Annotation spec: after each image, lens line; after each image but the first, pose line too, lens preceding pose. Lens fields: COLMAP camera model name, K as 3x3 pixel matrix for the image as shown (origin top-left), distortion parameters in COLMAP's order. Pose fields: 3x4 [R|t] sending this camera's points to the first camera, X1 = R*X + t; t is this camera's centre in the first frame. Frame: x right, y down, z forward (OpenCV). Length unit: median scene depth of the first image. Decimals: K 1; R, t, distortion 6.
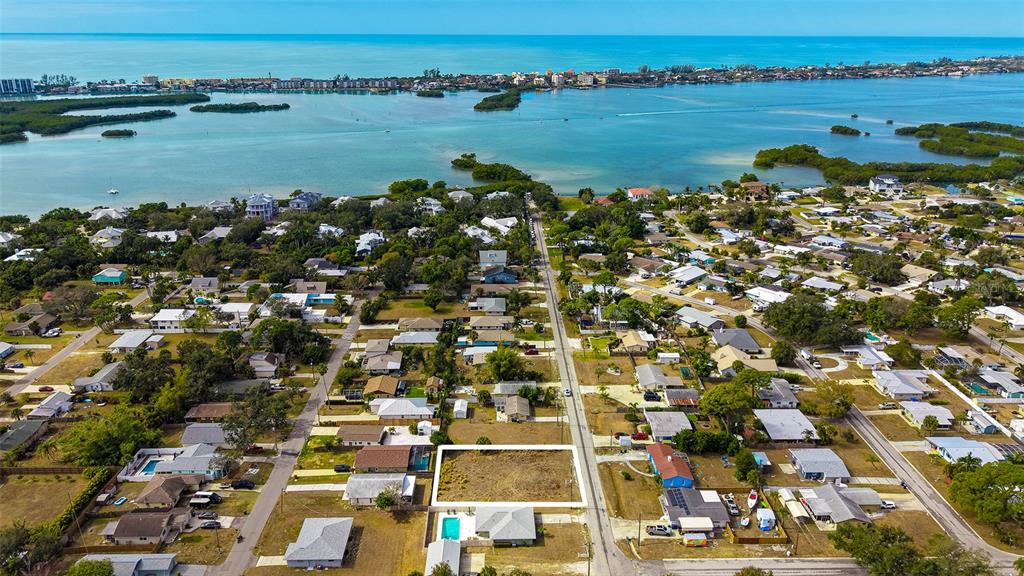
lens RADIAL K [[741.6, 0, 513.9], [0, 741.6, 289.8], [0, 0, 1]] dist [0.072892, -0.121443]
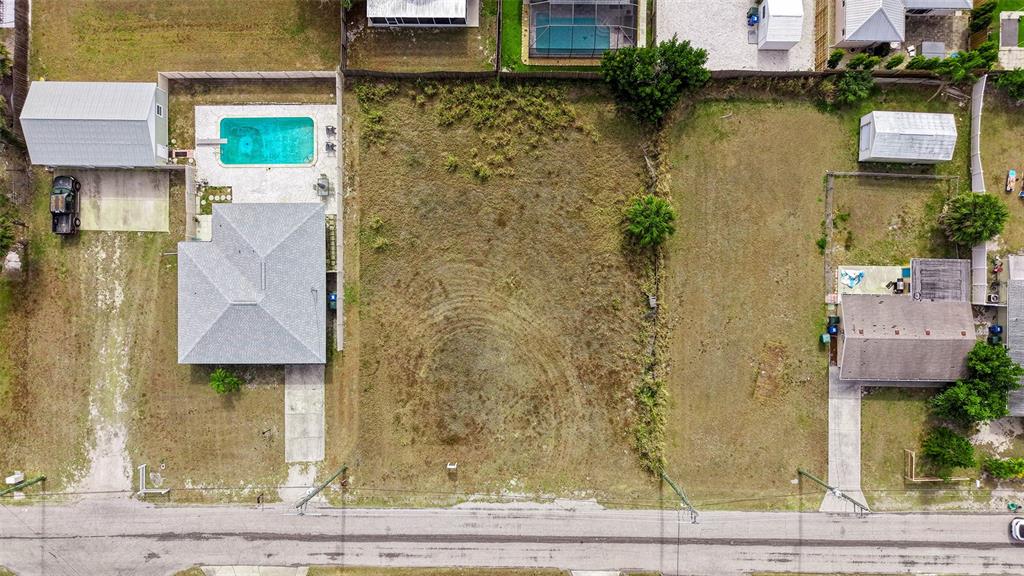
lens RADIAL K [[741.6, 0, 513.9], [0, 741.6, 289.8], [0, 0, 1]] dist [0.072892, -0.121443]
pose [[-0.029212, 0.999562, -0.004820, -0.007739], [-0.322939, -0.004874, 0.946407, -0.058256], [0.945969, 0.029203, 0.322940, 0.721137]]
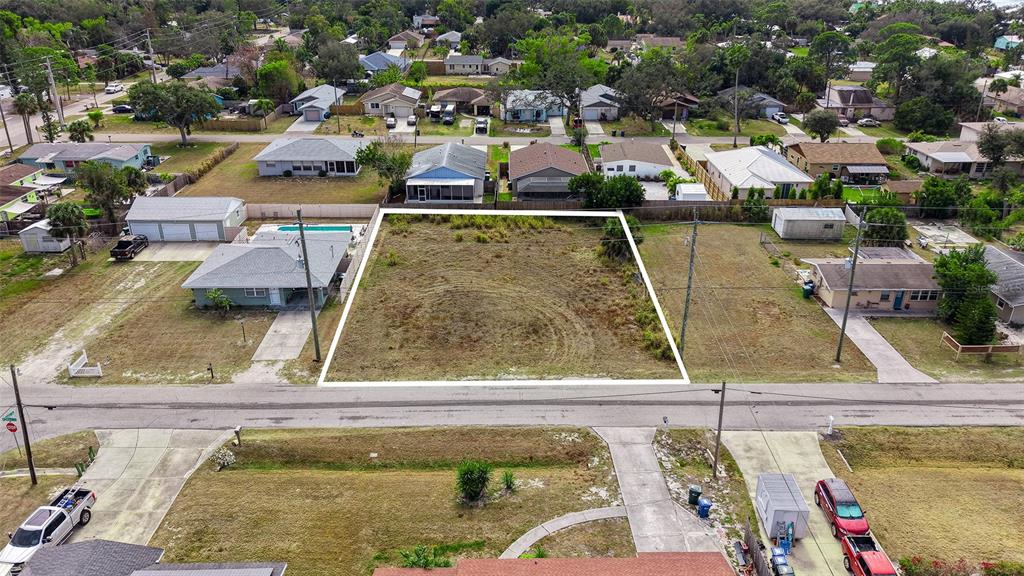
lens RADIAL K [[741.6, 0, 513.9], [0, 741.6, 289.8], [0, 0, 1]] dist [0.072892, -0.121443]
pose [[-0.007071, 0.413391, -0.910526, 0.264779], [-0.332668, 0.857713, 0.391996, 0.087142], [0.943017, 0.305675, 0.131457, 0.773282]]
